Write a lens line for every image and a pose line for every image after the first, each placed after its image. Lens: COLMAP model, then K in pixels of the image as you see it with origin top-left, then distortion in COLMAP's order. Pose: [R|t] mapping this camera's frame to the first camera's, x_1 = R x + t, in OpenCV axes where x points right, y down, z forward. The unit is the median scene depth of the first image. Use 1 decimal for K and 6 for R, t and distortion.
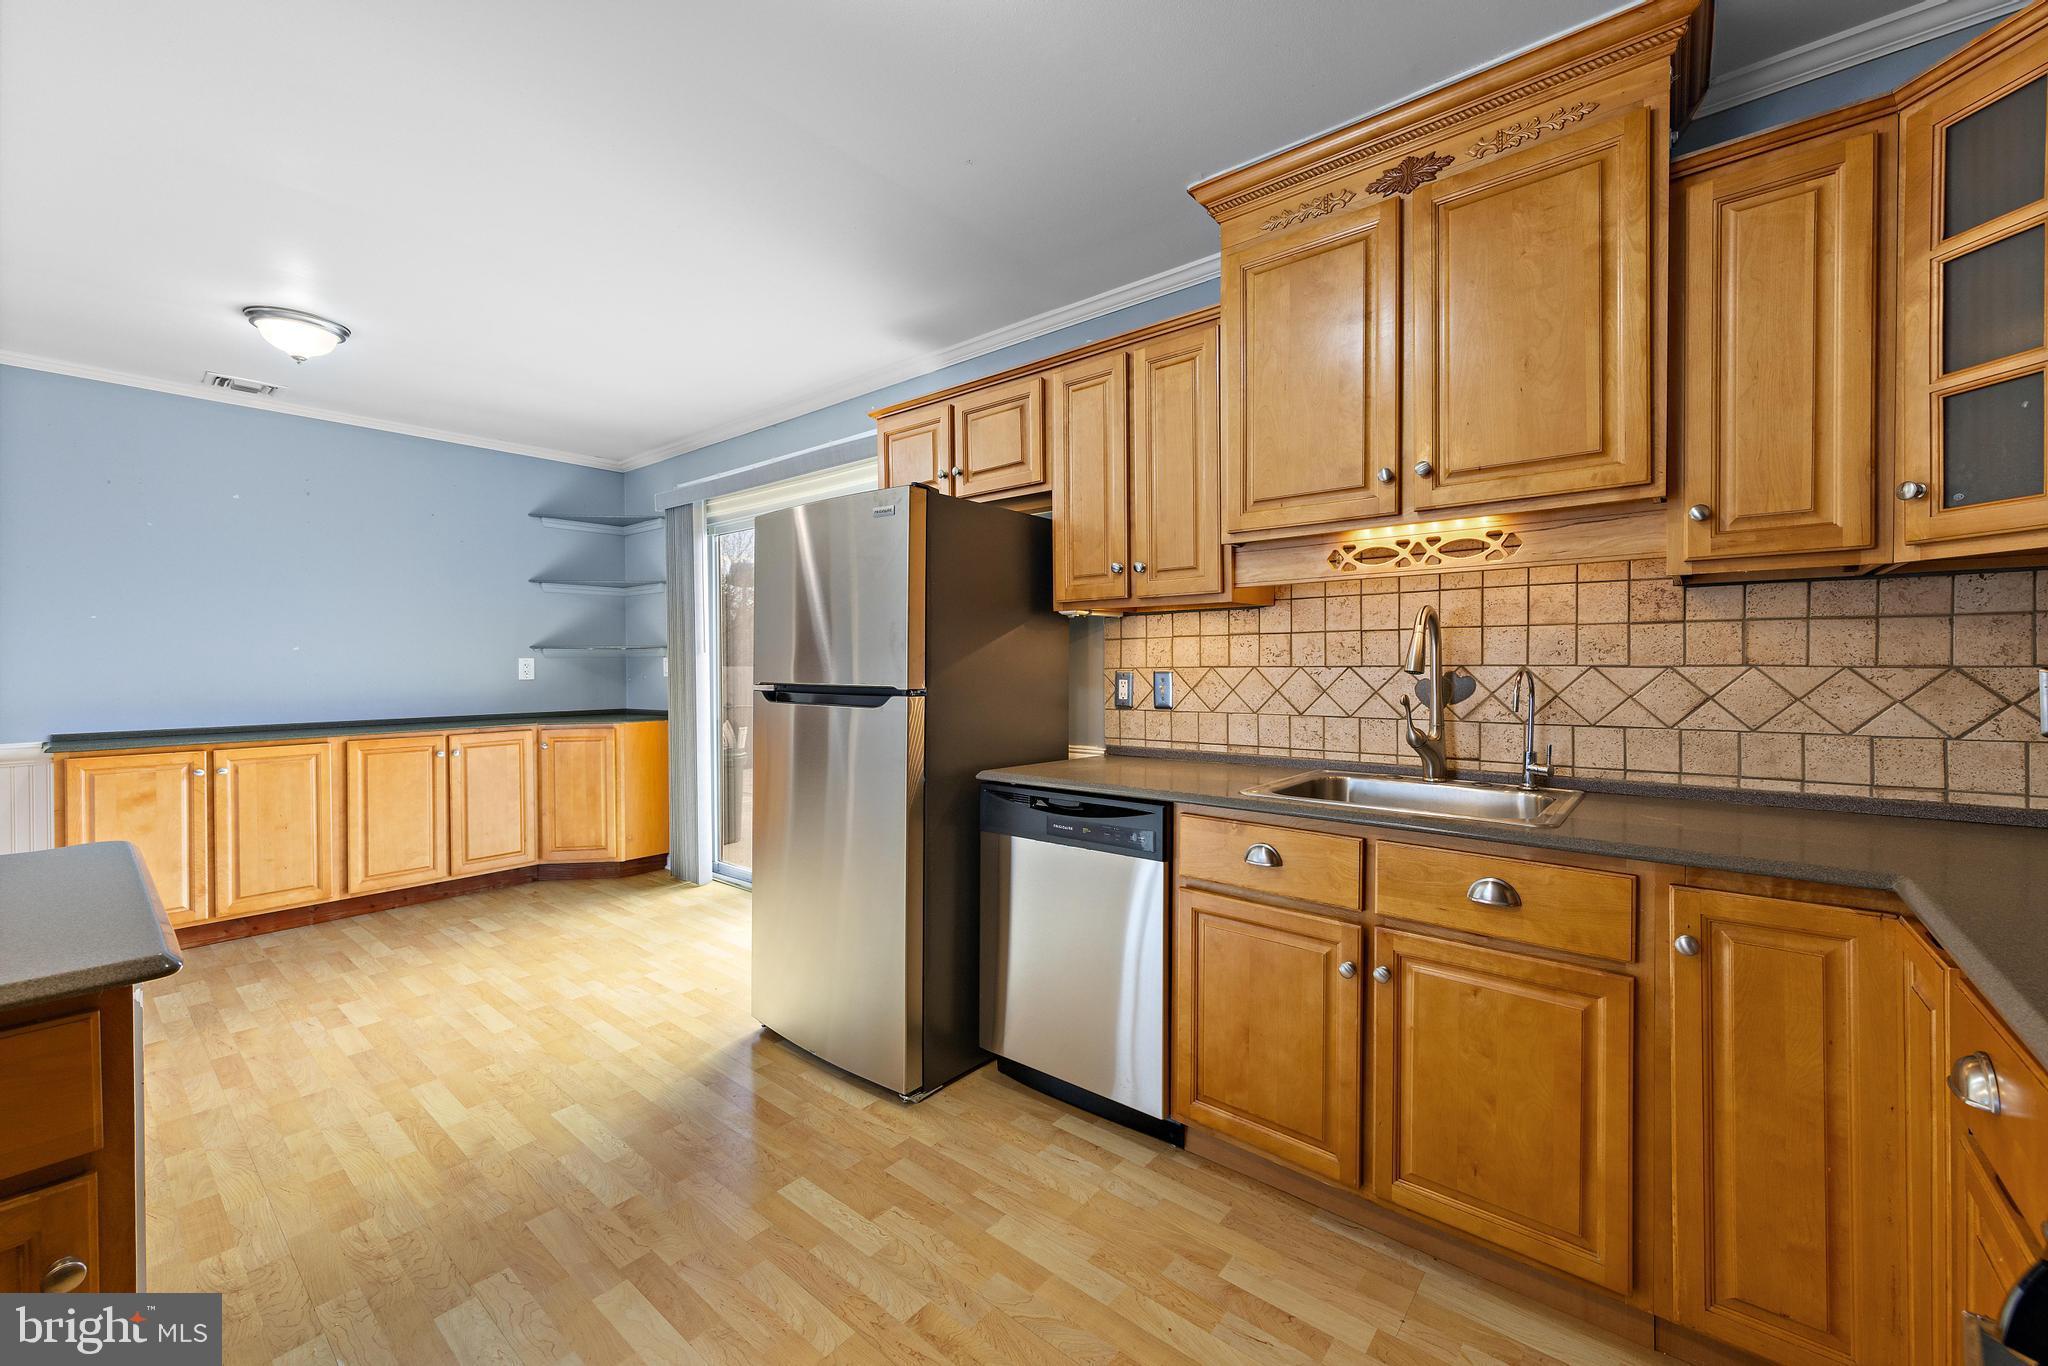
lens RADIAL K [[808.5, 0, 1032.2], [0, 808.5, 670.5], [0, 0, 1]] dist [0.006224, -0.000463]
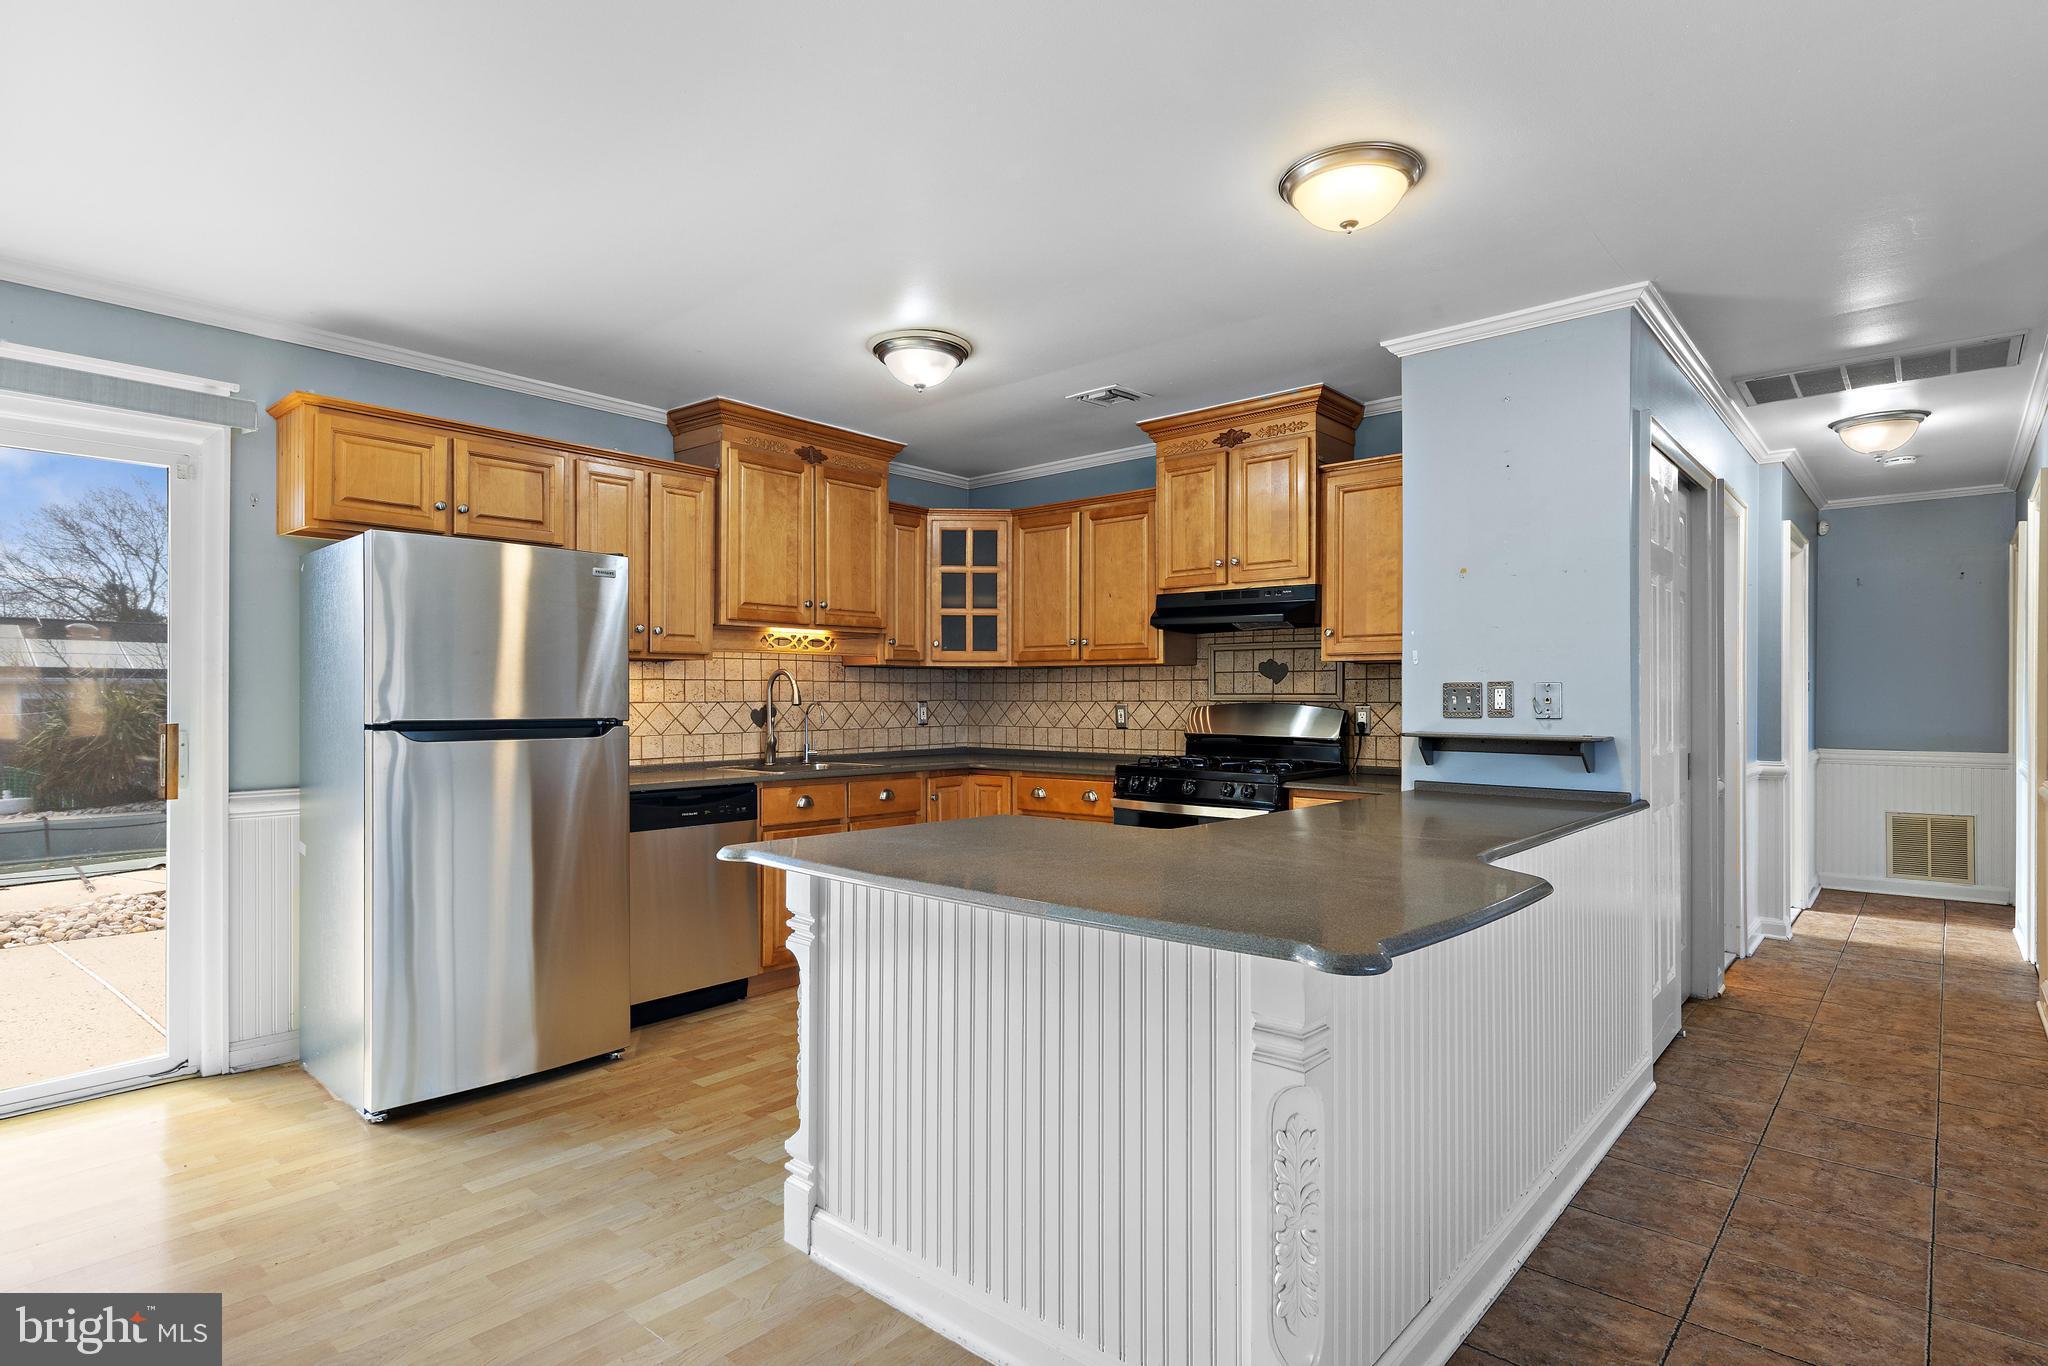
lens RADIAL K [[1051.5, 0, 1027.0], [0, 1051.5, 694.1], [0, 0, 1]] dist [0.004391, 0.001240]
pose [[0.029109, 0.006898, 0.999552, -1.985112], [0.008276, 0.999940, -0.007141, -0.000725], [-0.999542, 0.008480, 0.029050, 0.381205]]
